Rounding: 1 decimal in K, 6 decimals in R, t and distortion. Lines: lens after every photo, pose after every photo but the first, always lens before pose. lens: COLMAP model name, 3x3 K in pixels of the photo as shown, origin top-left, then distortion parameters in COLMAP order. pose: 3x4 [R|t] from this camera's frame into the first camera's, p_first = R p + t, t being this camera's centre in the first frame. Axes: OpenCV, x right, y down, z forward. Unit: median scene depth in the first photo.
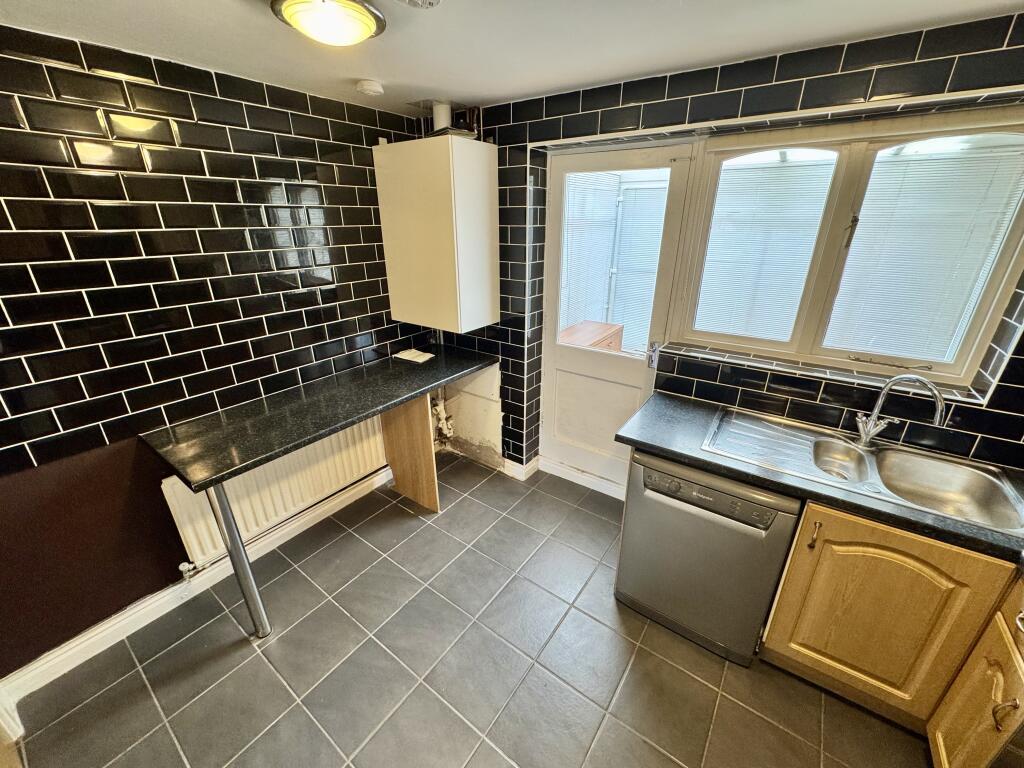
lens RADIAL K [[413.0, 0, 514.7], [0, 413.0, 385.6], [0, 0, 1]] dist [0.012979, 0.000509]
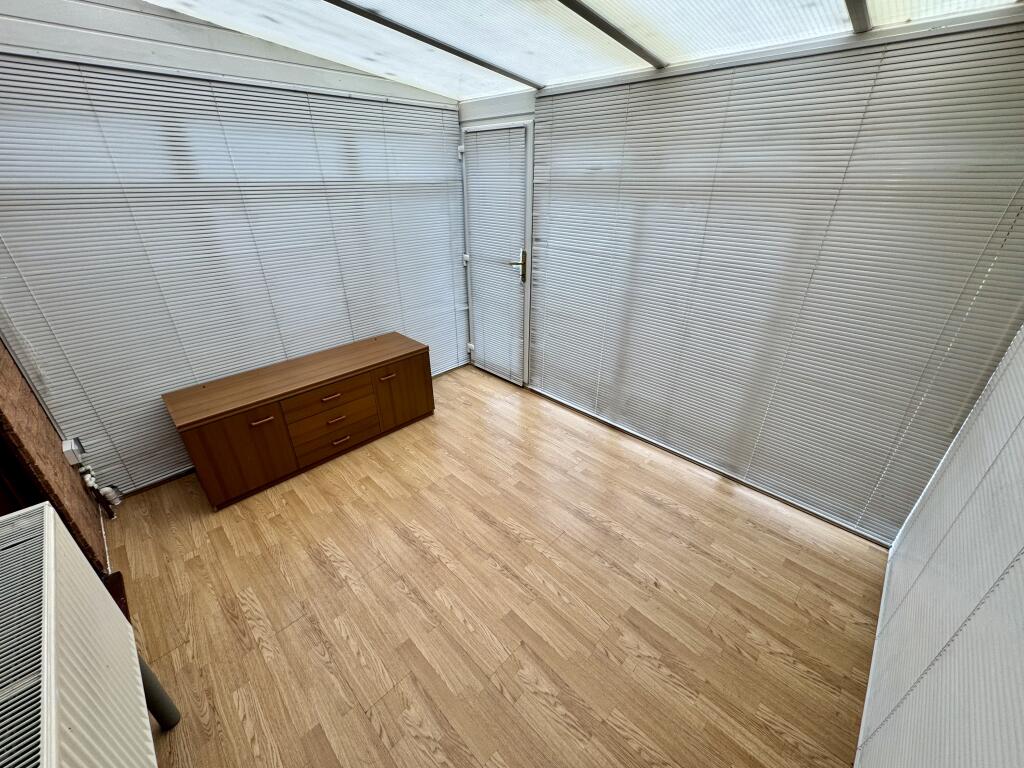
lens RADIAL K [[413.0, 0, 506.3], [0, 413.0, 379.9], [0, 0, 1]] dist [0.012979, 0.000509]
pose [[0.984844, 0.076566, -0.155629, 0.477940], [-0.065788, 0.995140, 0.073272, -0.146225], [0.160483, -0.061923, 0.985094, 0.360121]]
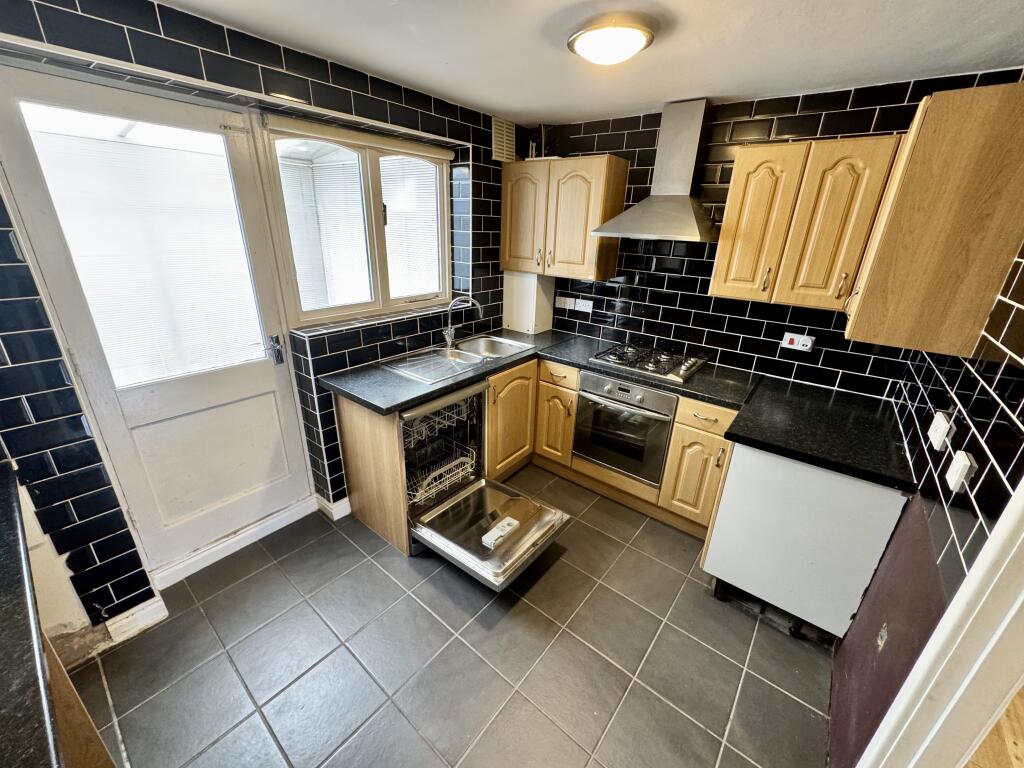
lens RADIAL K [[413.0, 0, 510.0], [0, 413.0, 383.5], [0, 0, 1]] dist [0.012979, 0.000509]
pose [[0.076036, -0.364642, 0.928038, -0.549854], [0.357282, 0.878895, 0.316059, -0.125957], [-0.930896, 0.307539, 0.197108, 0.407875]]
